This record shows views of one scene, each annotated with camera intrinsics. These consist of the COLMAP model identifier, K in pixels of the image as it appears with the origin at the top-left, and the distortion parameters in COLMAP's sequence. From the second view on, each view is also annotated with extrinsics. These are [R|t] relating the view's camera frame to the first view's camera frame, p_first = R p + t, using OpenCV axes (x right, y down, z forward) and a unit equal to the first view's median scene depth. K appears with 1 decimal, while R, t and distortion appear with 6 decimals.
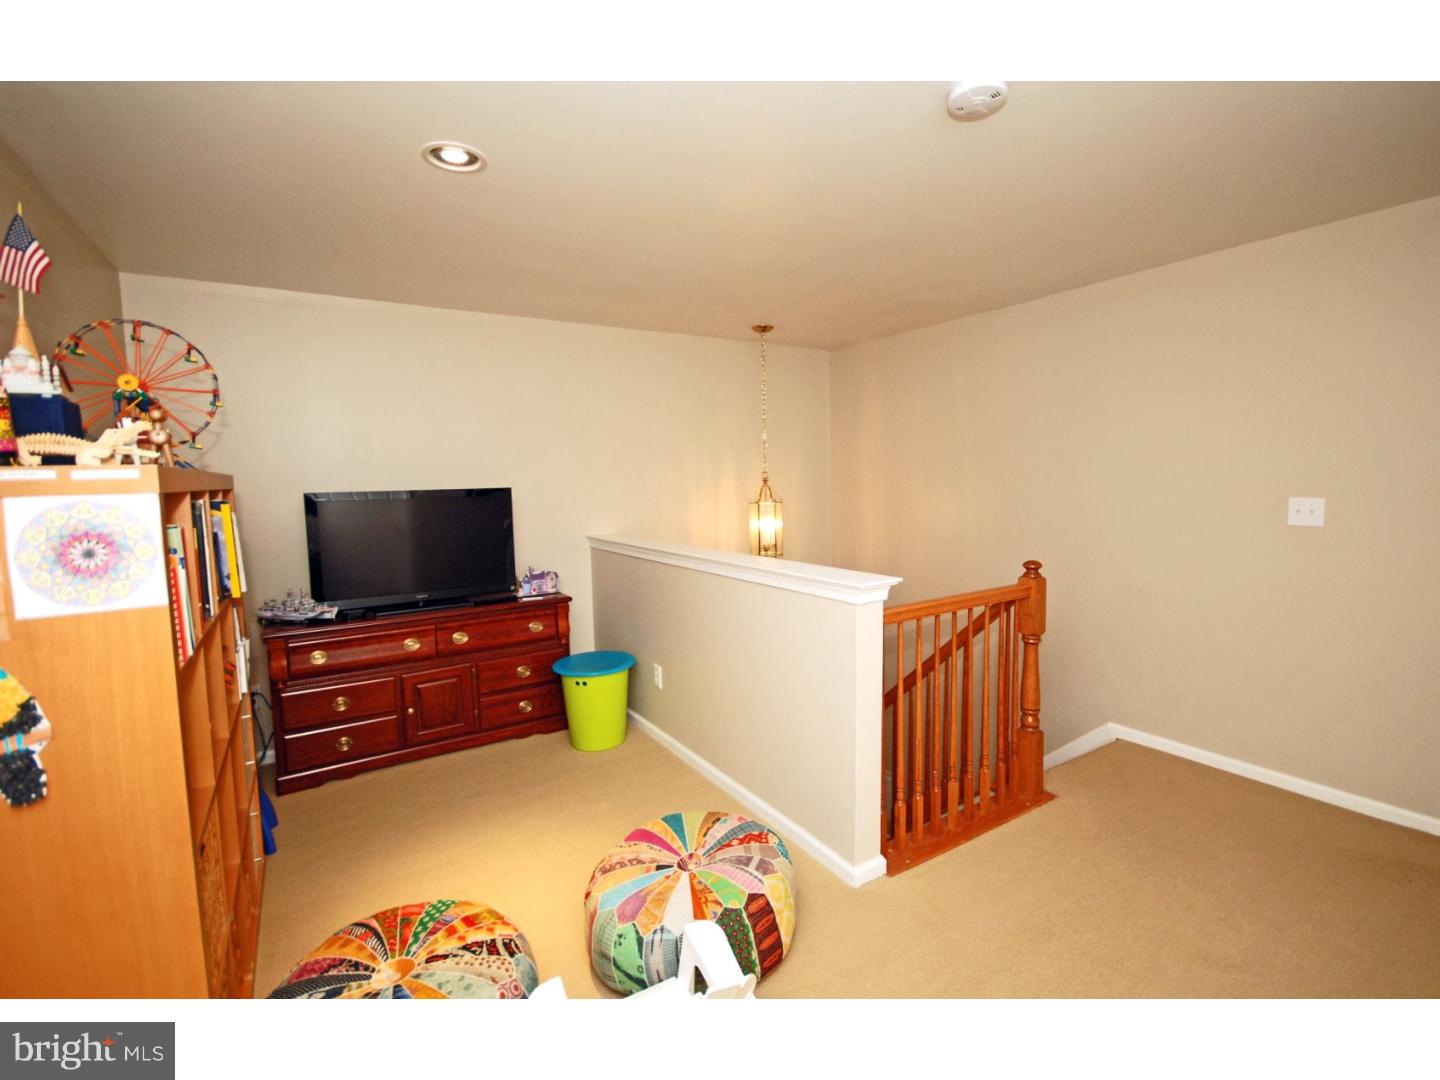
lens RADIAL K [[651.9, 0, 714.5], [0, 651.9, 539.8], [0, 0, 1]] dist [-0.000289, 0.000133]
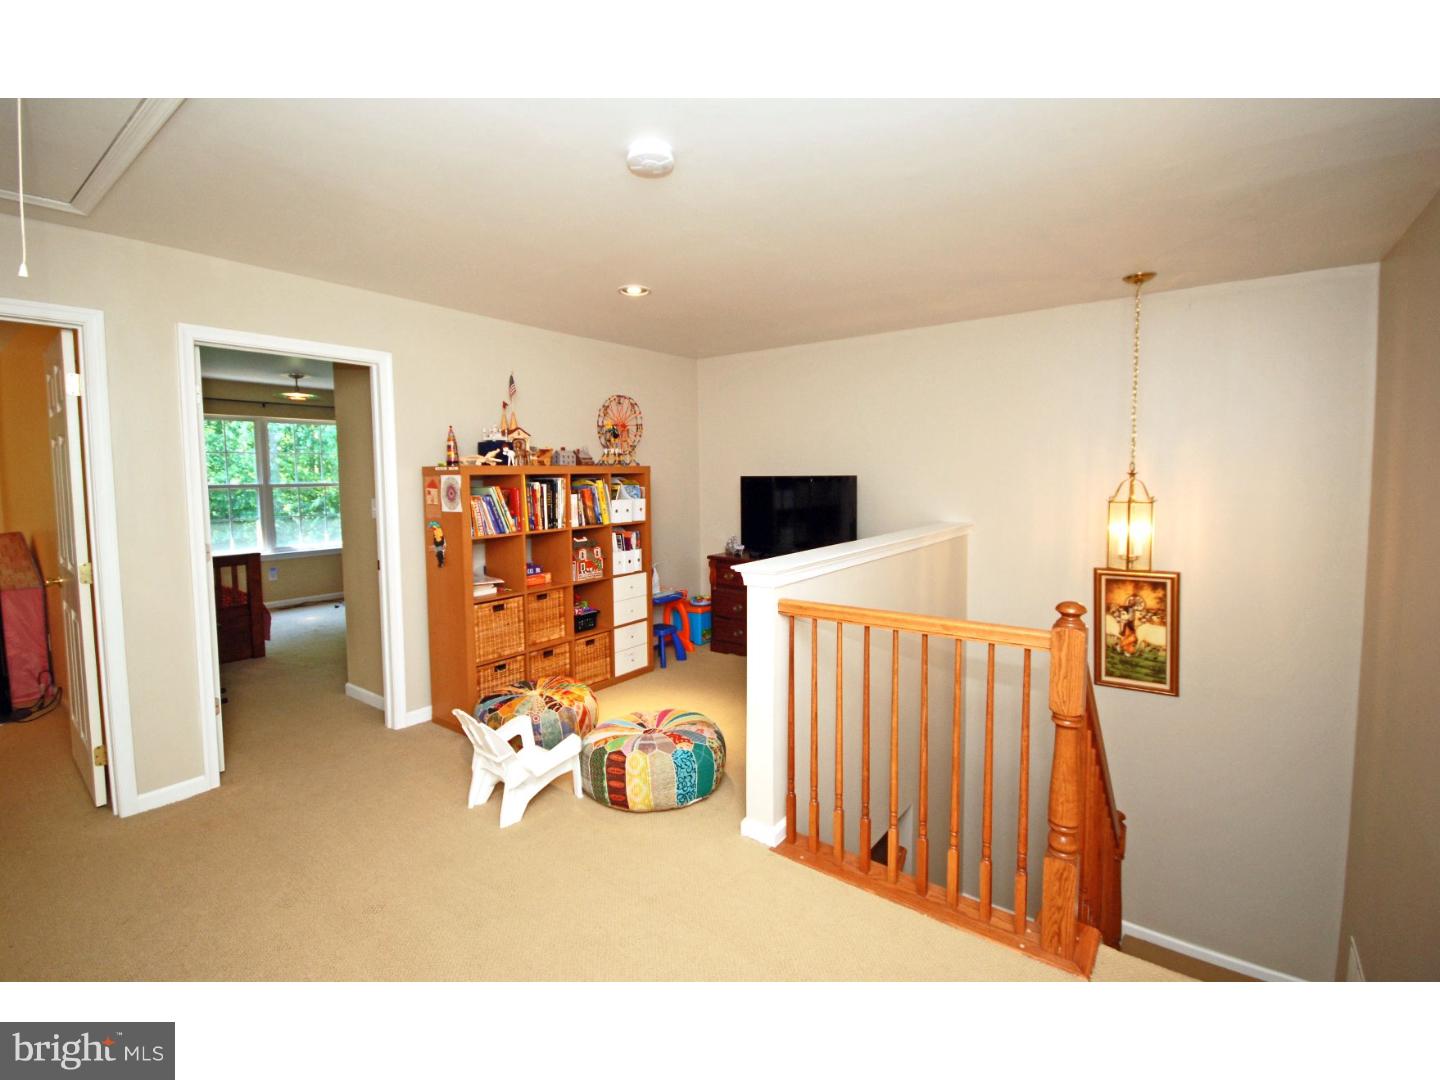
lens RADIAL K [[639.1, 0, 713.5], [0, 639.1, 513.0], [0, 0, 1]] dist [-0.001998, -0.000054]
pose [[0.356480, 0.078416, -0.931007, 1.299330], [-0.085496, 0.995029, 0.051072, -0.085171], [0.930383, 0.061391, 0.361412, 0.562052]]
